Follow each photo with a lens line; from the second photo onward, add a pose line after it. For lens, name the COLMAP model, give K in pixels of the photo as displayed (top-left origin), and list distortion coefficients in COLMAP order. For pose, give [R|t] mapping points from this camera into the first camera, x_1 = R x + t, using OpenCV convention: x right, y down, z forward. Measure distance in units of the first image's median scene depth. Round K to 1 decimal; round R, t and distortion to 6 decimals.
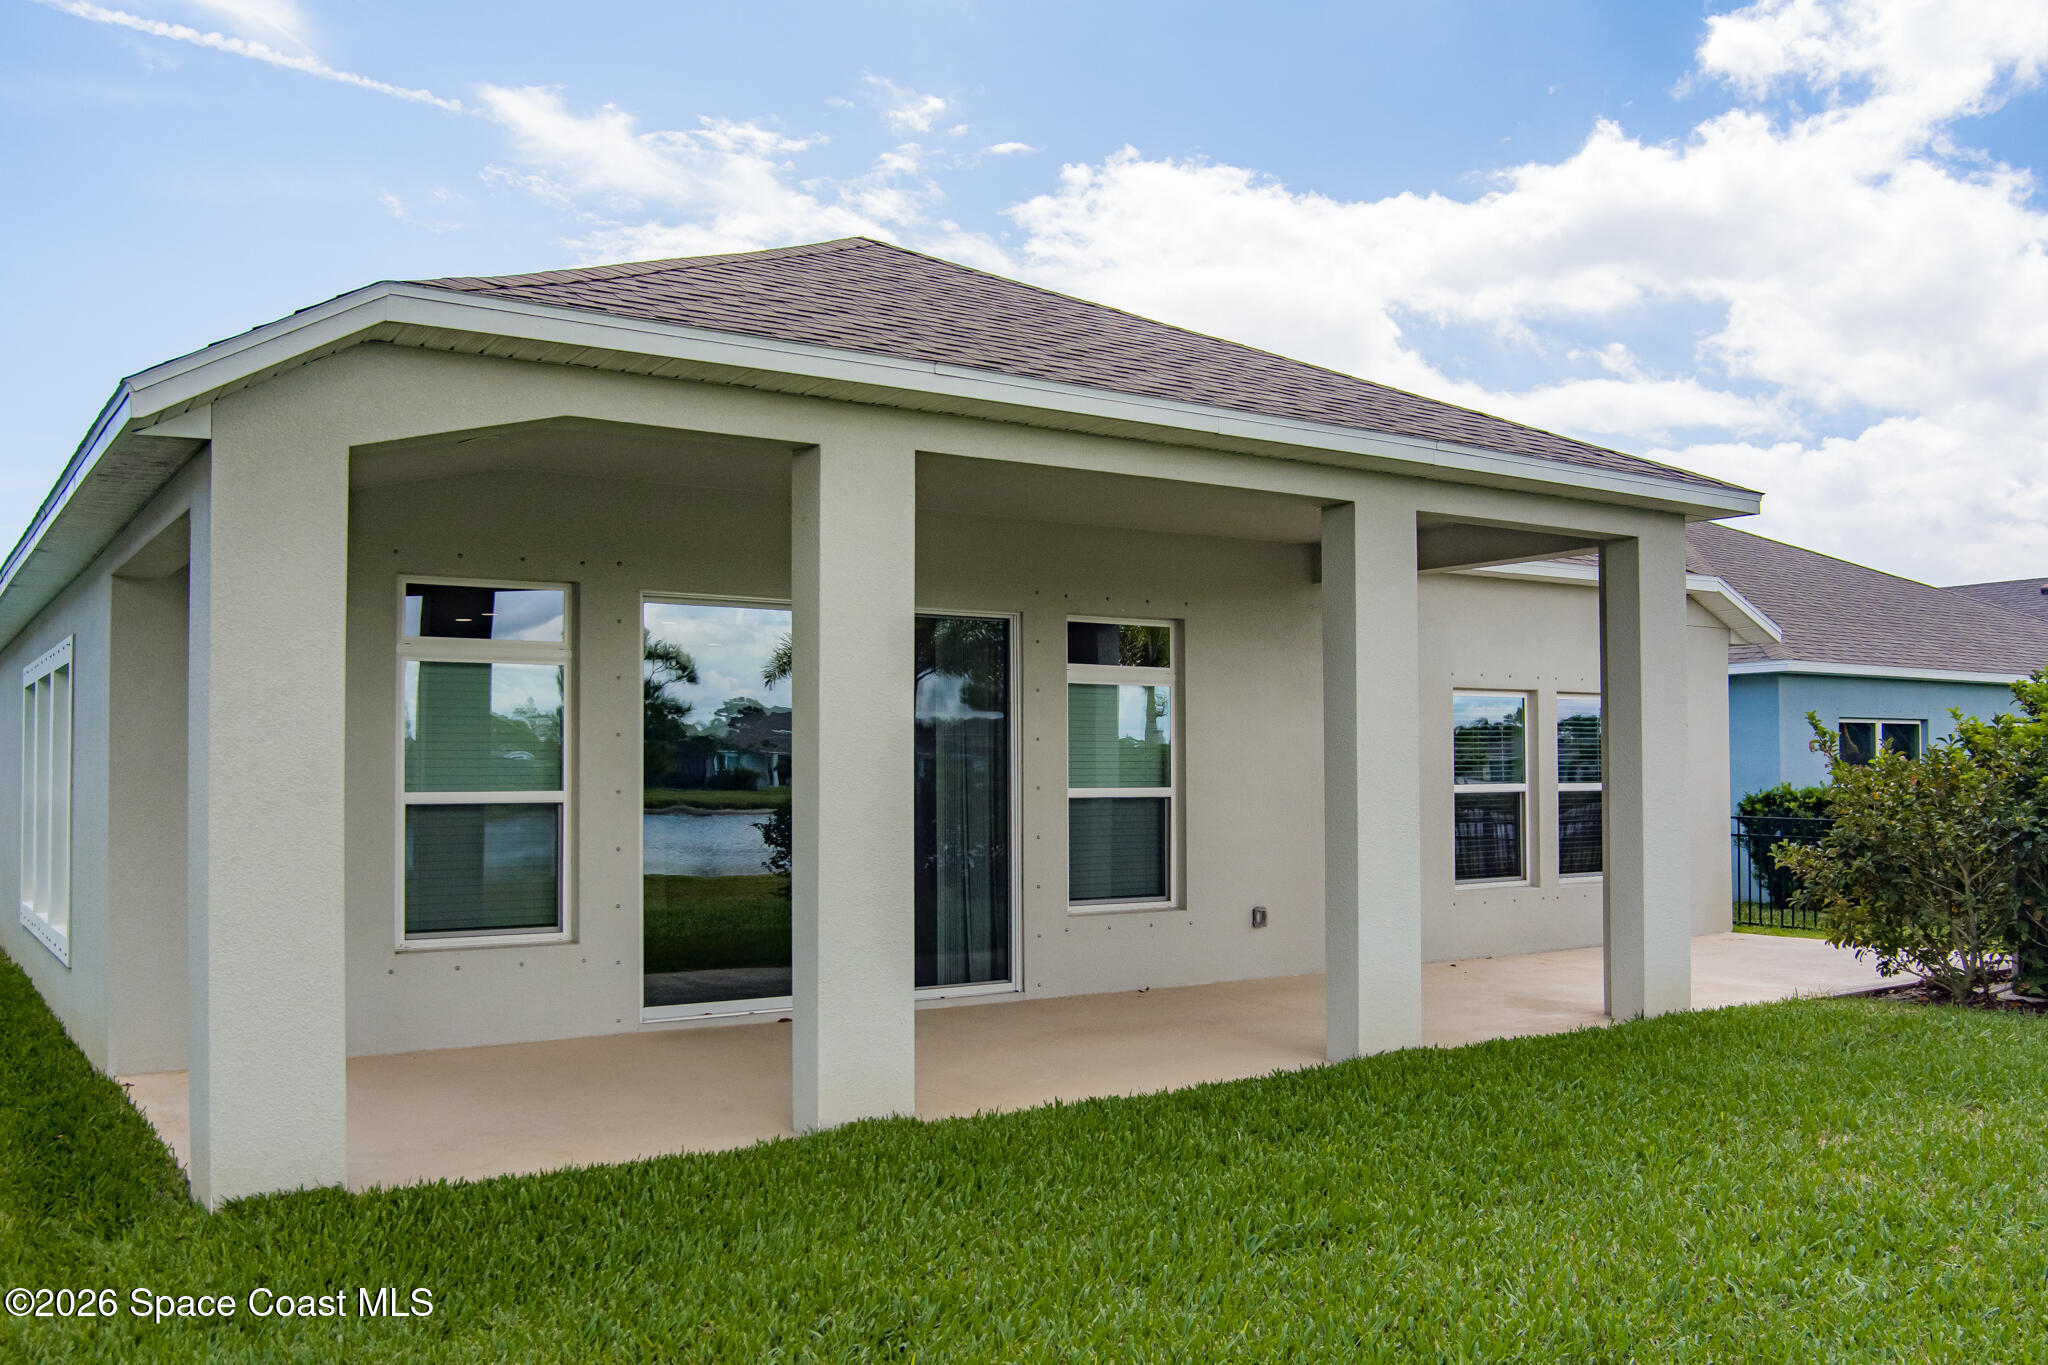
lens RADIAL K [[1652.4, 0, 1024.0], [0, 1652.4, 682.5], [0, 0, 1]] dist [-0.065426, 0.002821]
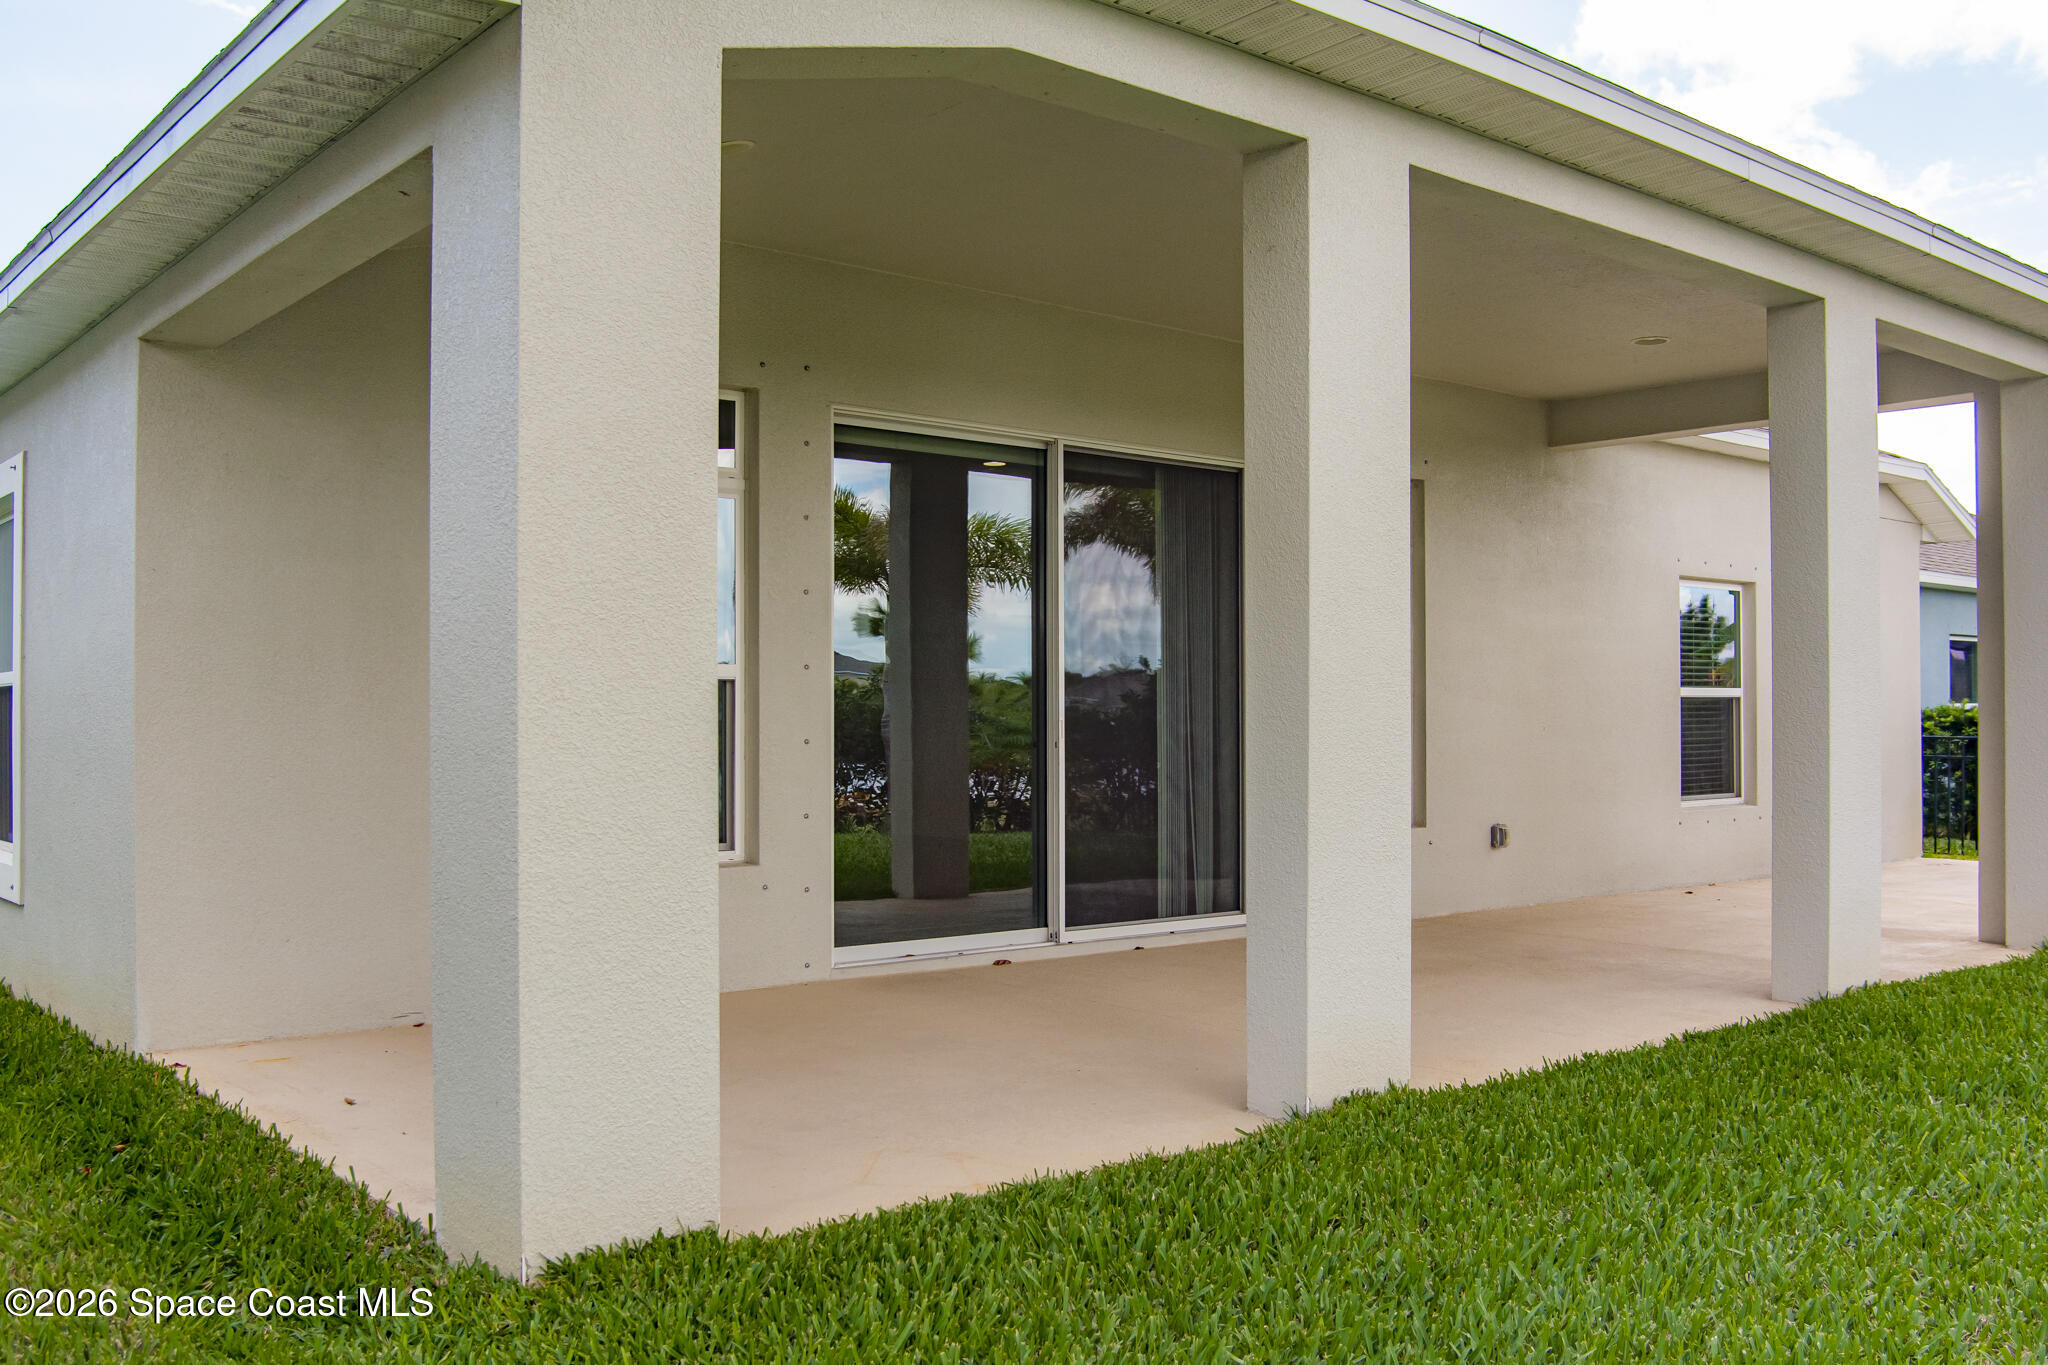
lens RADIAL K [[1652.4, 0, 1024.0], [0, 1652.4, 682.5], [0, 0, 1]] dist [-0.065426, 0.002821]
pose [[0.992878, 0.010755, 0.118646, -0.235815], [-0.014332, 0.999467, 0.029331, 0.049789], [-0.118268, -0.030823, 0.992503, 0.227822]]
